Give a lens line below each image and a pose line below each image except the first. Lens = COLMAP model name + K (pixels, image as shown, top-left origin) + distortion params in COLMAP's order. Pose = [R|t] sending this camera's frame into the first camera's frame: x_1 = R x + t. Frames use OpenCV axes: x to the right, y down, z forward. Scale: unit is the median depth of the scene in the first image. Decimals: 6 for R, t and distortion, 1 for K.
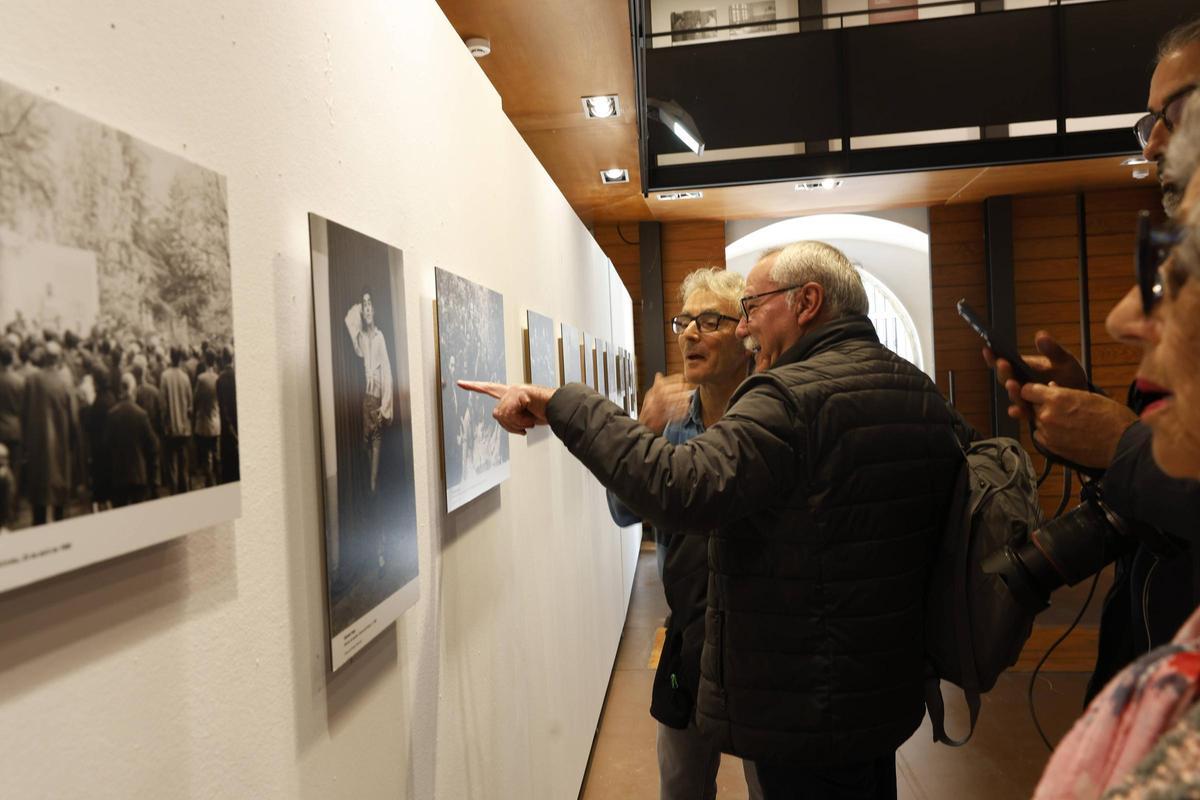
lens RADIAL K [[862.7, 0, 600.0], [0, 862.7, 400.0], [0, 0, 1]] dist [-0.002525, -0.001553]
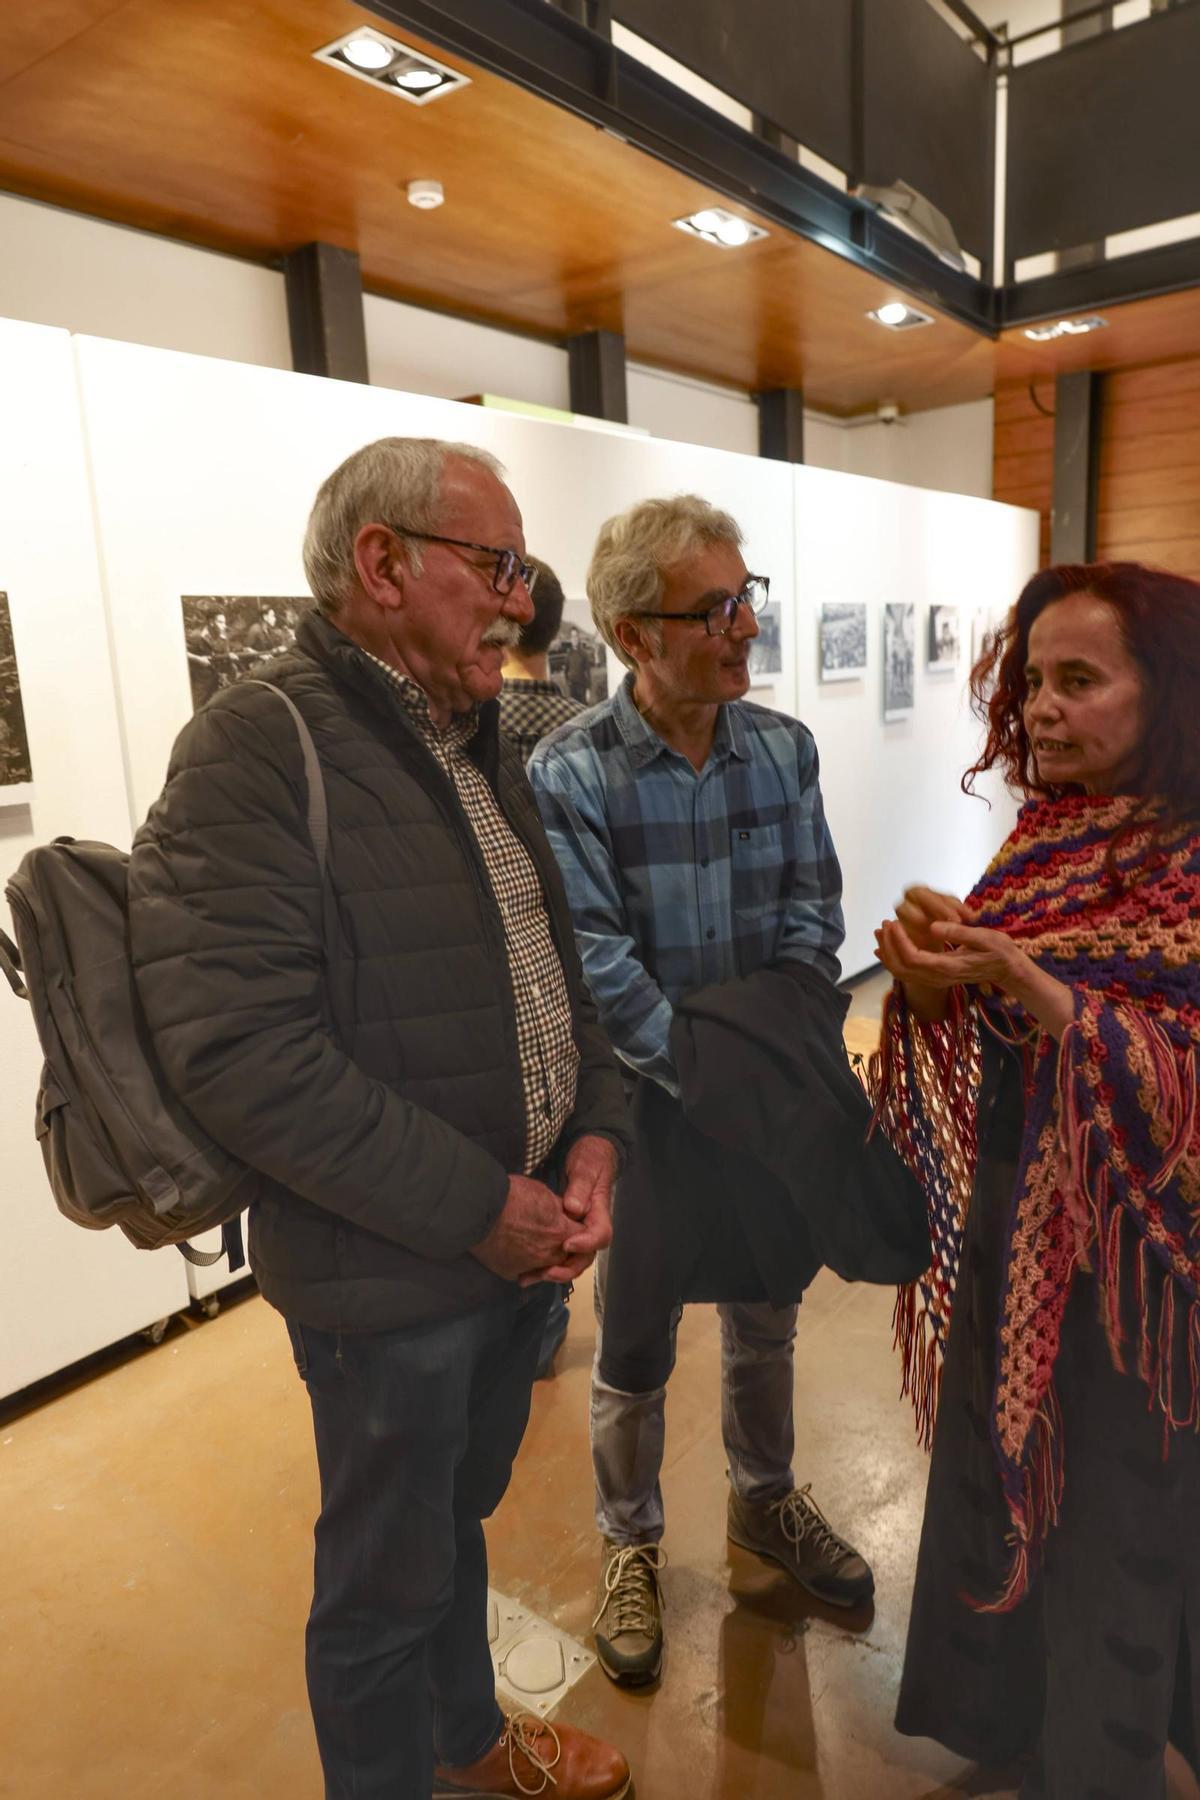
lens RADIAL K [[1196.8, 0, 592.8], [0, 1196.8, 902.3], [0, 0, 1]] dist [-0.004349, -0.000666]
pose [[0.838947, 0.114367, -0.532060, 1.249874], [-0.003223, 0.978696, 0.205290, -0.076761], [0.544203, -0.170512, 0.821443, 0.337059]]
